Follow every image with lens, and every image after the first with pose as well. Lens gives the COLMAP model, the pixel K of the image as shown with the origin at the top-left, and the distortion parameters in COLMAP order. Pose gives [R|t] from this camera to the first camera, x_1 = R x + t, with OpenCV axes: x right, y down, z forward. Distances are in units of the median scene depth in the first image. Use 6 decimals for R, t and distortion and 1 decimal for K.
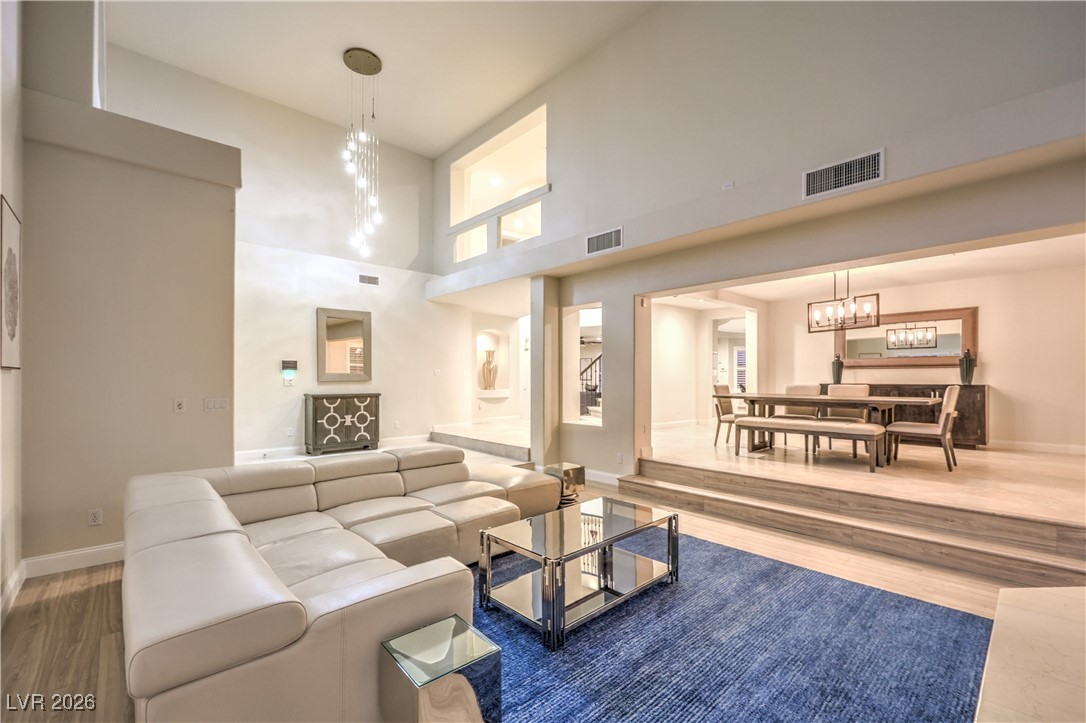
lens RADIAL K [[444.7, 0, 542.3], [0, 444.7, 369.8], [0, 0, 1]] dist [-0.000612, -0.000005]
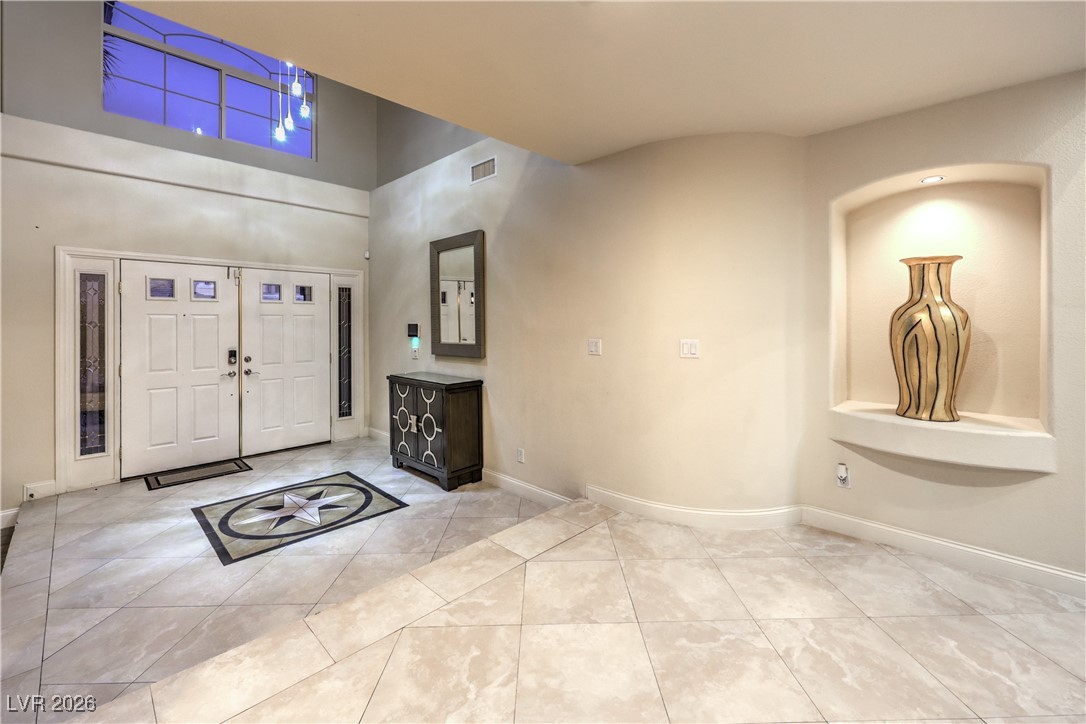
lens RADIAL K [[444.7, 0, 538.2], [0, 444.7, 333.3], [0, 0, 1]] dist [-0.000612, -0.000005]
pose [[0.054797, 0.007772, -0.998467, 0.157437], [0.011786, 0.999895, 0.008430, -0.009589], [0.998428, -0.012230, 0.054700, 1.100872]]
